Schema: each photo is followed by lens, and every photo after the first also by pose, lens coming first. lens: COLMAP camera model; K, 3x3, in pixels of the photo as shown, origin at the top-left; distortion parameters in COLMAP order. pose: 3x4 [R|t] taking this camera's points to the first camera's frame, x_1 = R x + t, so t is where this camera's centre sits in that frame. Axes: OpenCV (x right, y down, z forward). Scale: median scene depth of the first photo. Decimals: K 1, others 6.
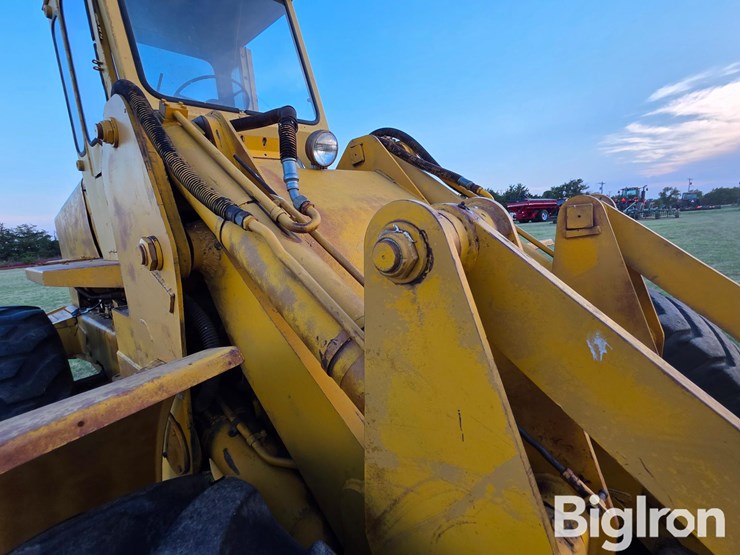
lens RADIAL K [[307.0, 0, 370.0], [0, 307.0, 277.5], [0, 0, 1]] dist [0.002357, 0.000187]
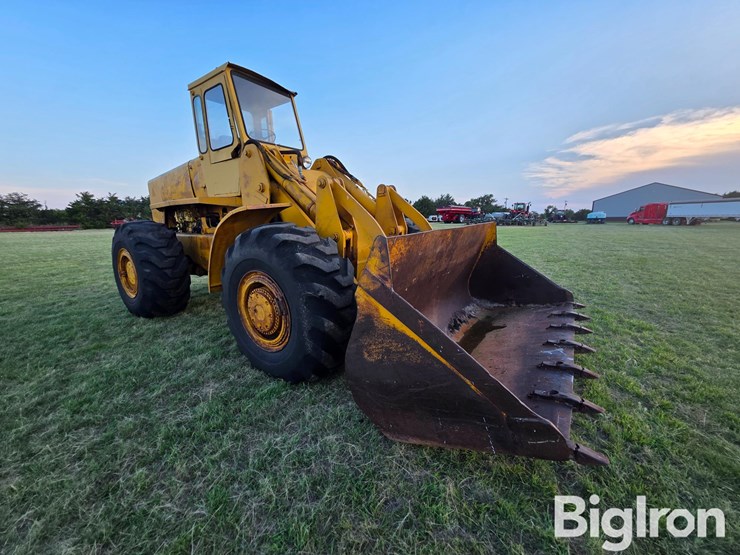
lens RADIAL K [[299.0, 0, 375.5], [0, 299.0, 281.1], [0, 0, 1]] dist [0.000752, 0.000192]
pose [[0.989263, 0.043336, 0.139571, 0.019417], [-0.043740, 0.999043, -0.000175, 0.087255], [-0.139445, -0.005932, 0.990212, -0.244833]]
